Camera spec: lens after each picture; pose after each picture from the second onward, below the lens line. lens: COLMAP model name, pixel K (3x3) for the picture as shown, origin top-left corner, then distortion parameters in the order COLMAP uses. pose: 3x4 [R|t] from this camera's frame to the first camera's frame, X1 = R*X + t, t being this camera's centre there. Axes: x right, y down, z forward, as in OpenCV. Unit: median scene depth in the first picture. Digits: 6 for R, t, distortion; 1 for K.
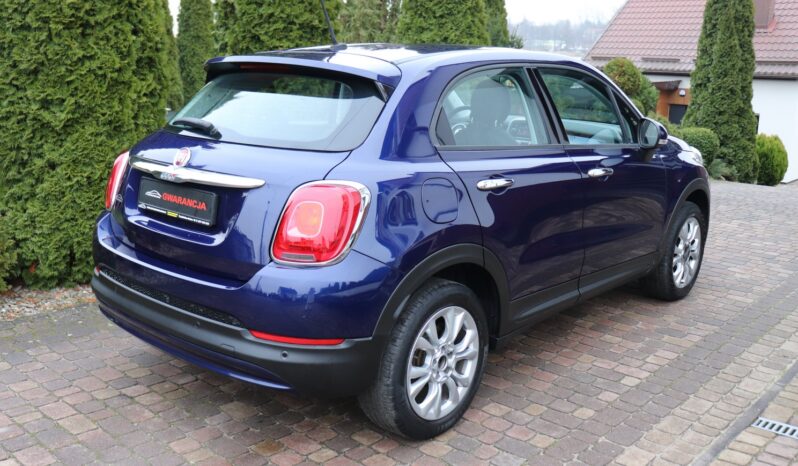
lens RADIAL K [[746.9, 0, 397.0], [0, 746.9, 236.0], [0, 0, 1]] dist [-0.061816, 0.000000]
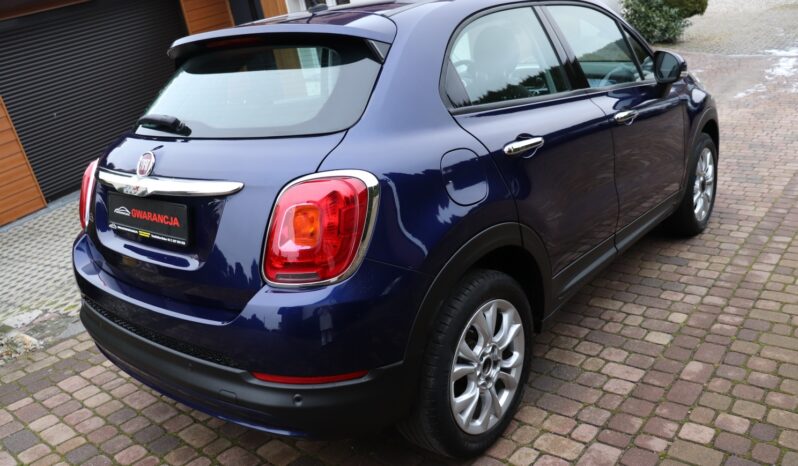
lens RADIAL K [[662.0, 0, 403.4], [0, 662.0, 233.2], [0, 0, 1]] dist [-0.171519, 0.135186]
pose [[0.992170, -0.124639, -0.008019, -0.009867], [0.124893, 0.989627, 0.070998, -0.046082], [-0.000914, -0.071444, 0.997444, 0.284858]]
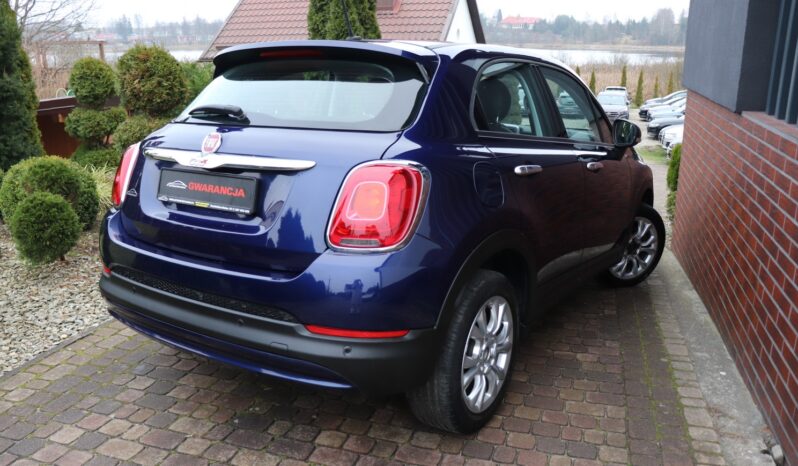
lens RADIAL K [[662.0, 0, 399.3], [0, 662.0, 234.6], [0, 0, 1]] dist [-0.171519, 0.135186]
pose [[0.989631, -0.024875, 0.141465, -0.178754], [0.029344, 0.999131, -0.029596, 0.039696], [-0.140605, 0.033440, 0.989501, 0.171149]]
